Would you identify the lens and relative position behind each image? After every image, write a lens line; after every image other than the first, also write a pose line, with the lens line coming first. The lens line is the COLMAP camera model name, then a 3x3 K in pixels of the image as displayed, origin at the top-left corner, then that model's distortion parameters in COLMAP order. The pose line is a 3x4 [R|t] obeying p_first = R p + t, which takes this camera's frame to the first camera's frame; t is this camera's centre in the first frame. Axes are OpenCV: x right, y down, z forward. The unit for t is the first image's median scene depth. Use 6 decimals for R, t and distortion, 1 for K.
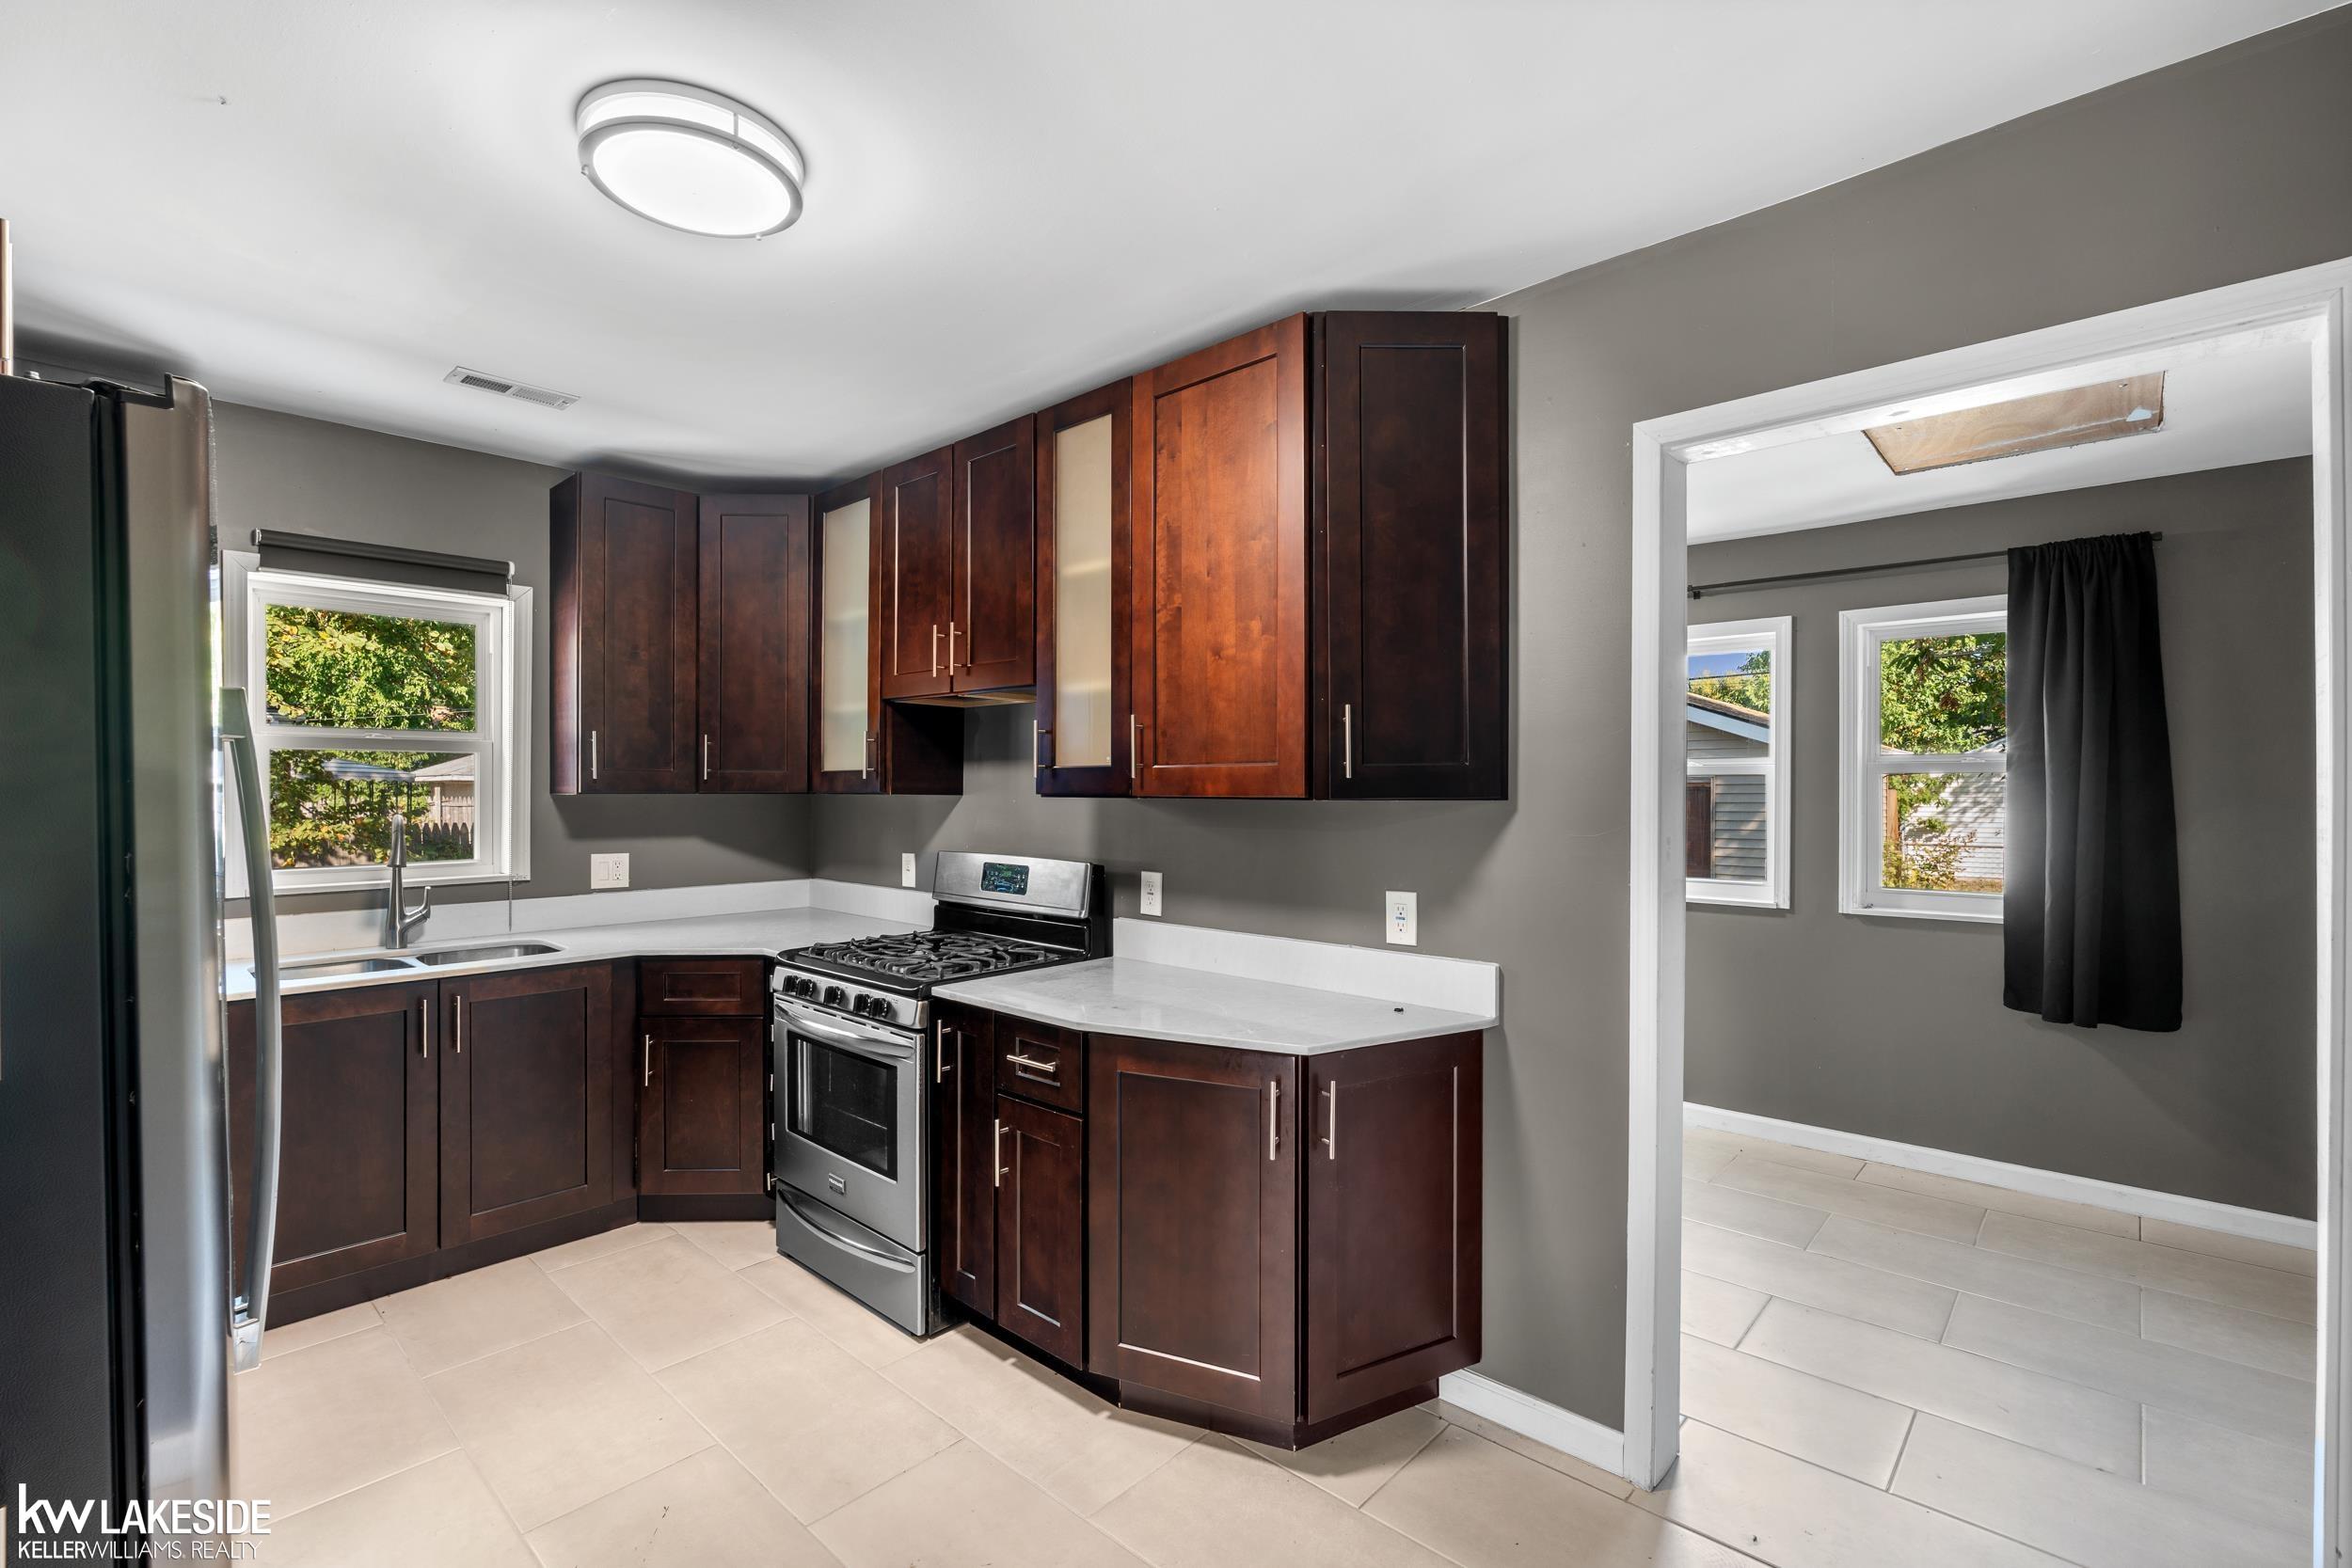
lens RADIAL K [[1047.2, 0, 1181.2], [0, 1047.2, 787.0], [0, 0, 1]] dist [0.000950, 0.000067]
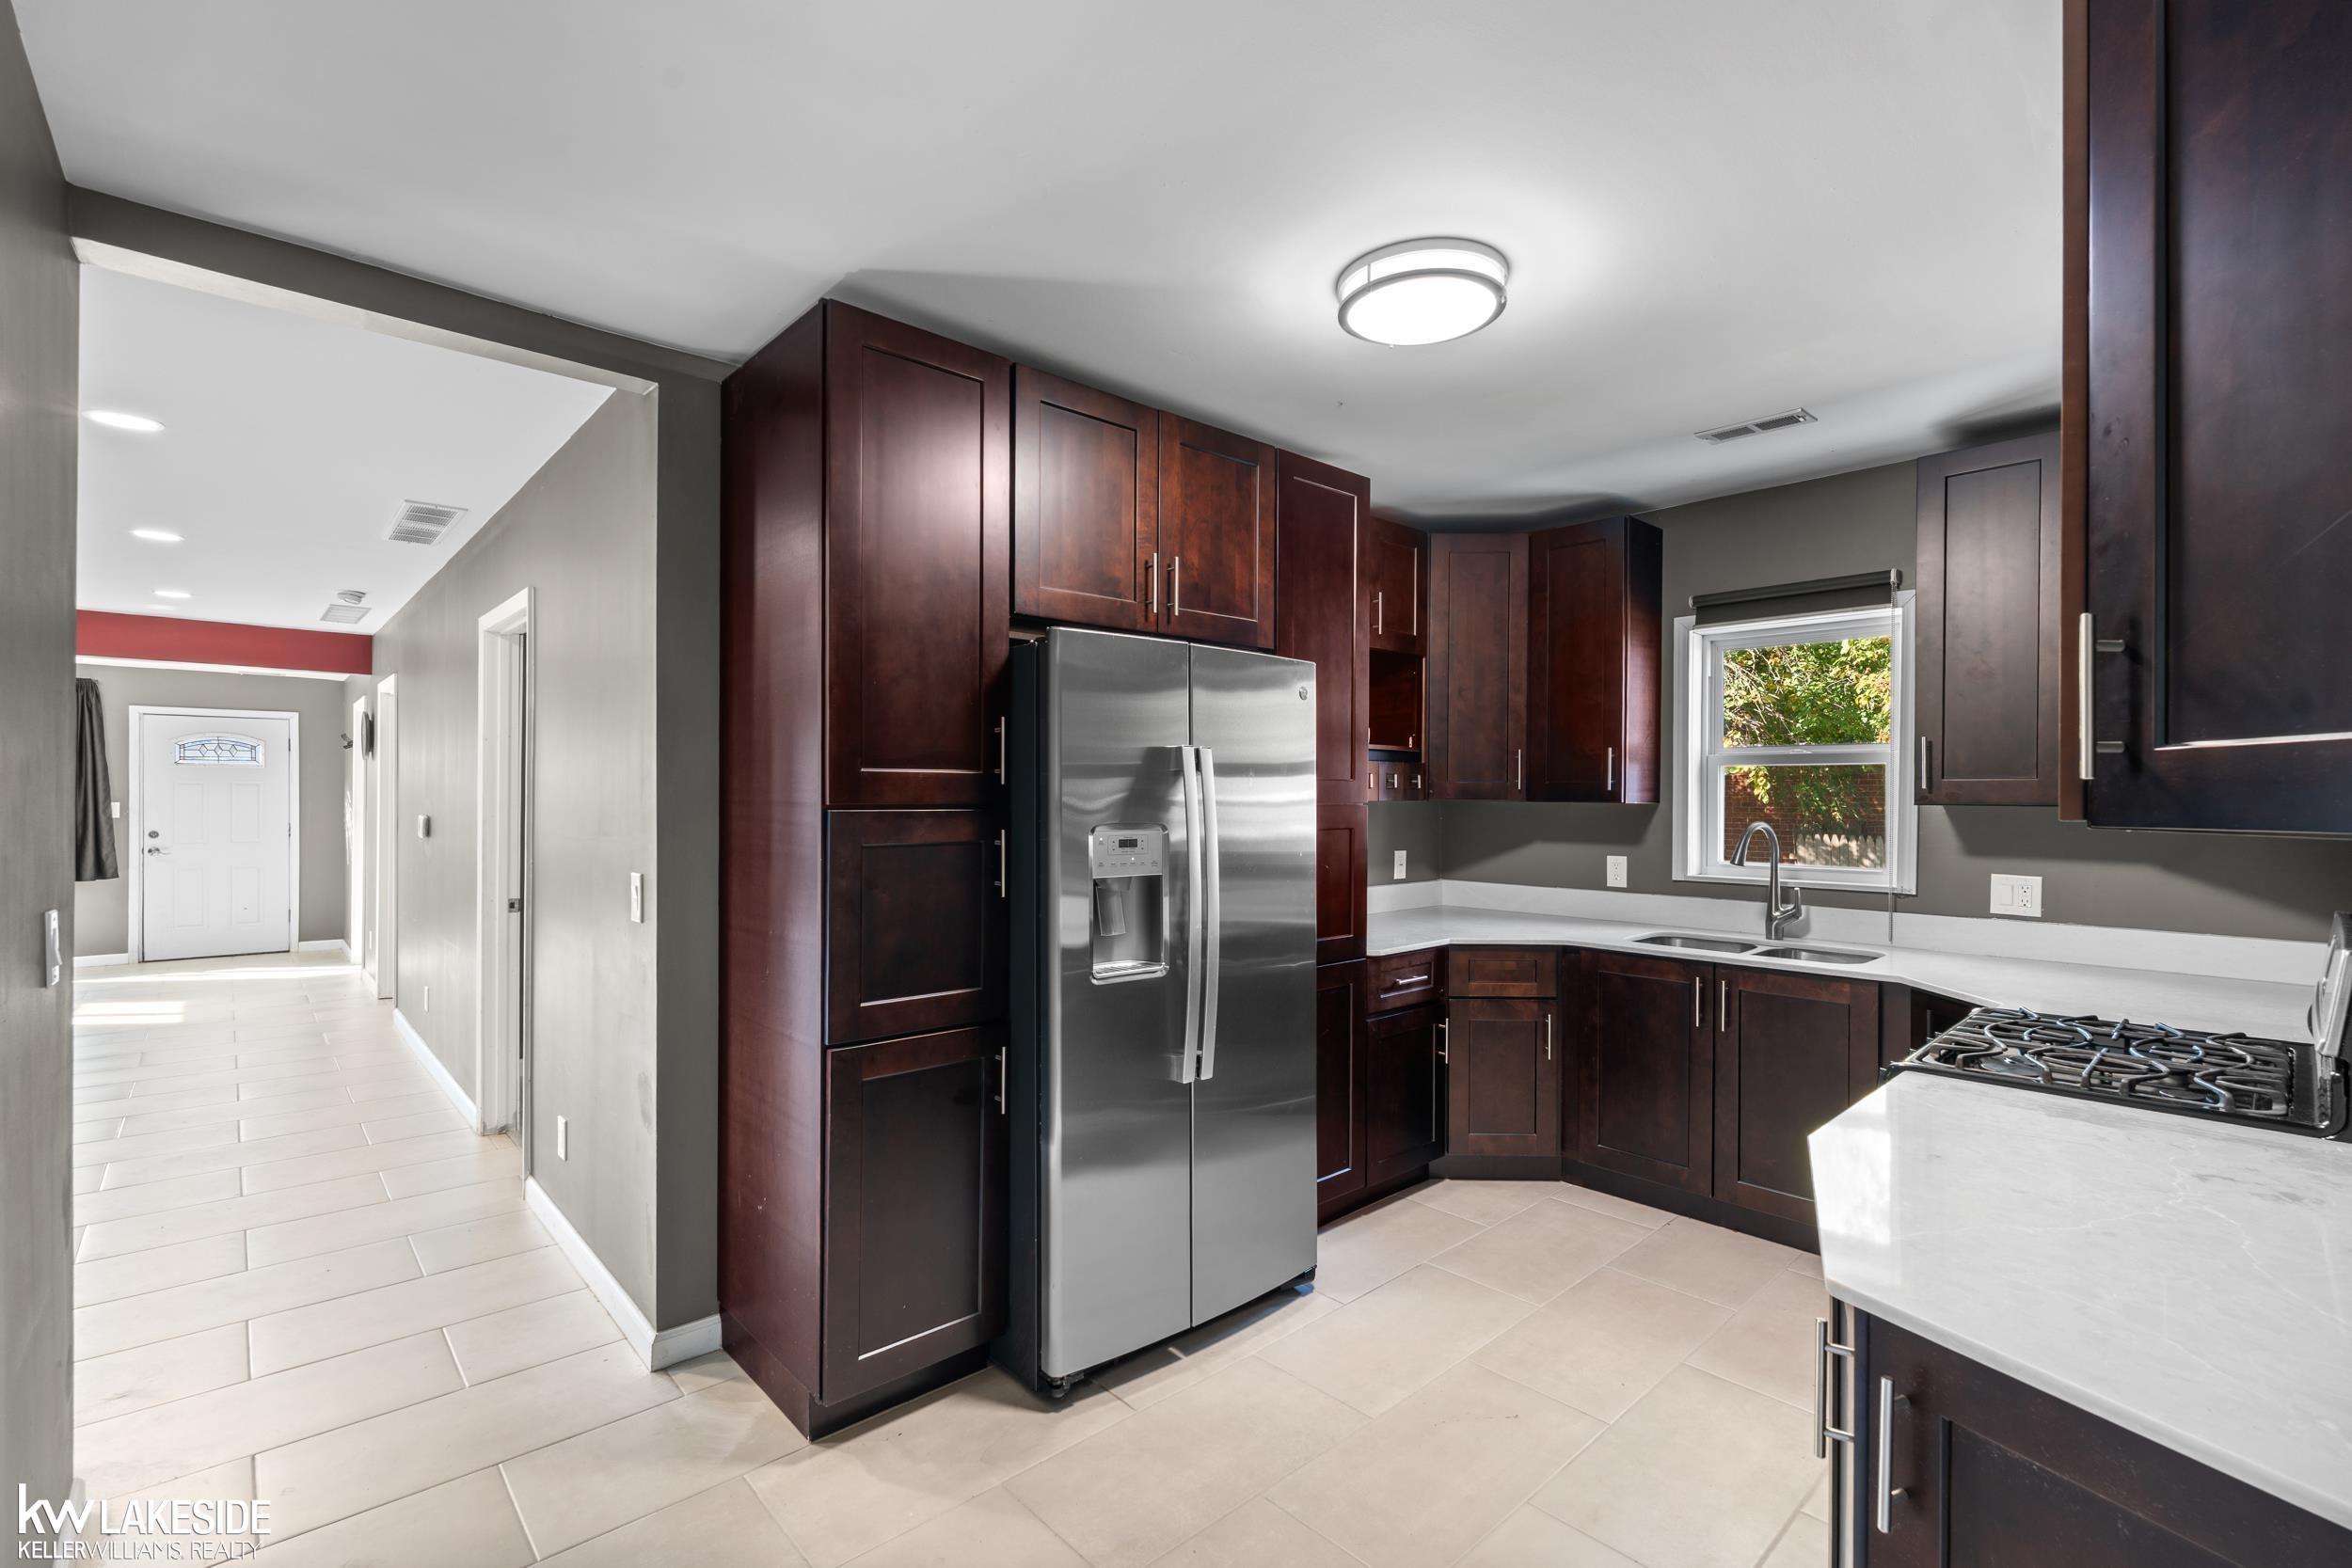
lens RADIAL K [[1047.2, 0, 1181.3], [0, 1047.2, 793.1], [0, 0, 1]] dist [0.000950, 0.000067]
pose [[-0.075293, -0.001644, -0.997160, 0.413306], [-0.005383, 0.999985, -0.001242, 0.000765], [0.997147, 0.005274, -0.075301, 0.426170]]
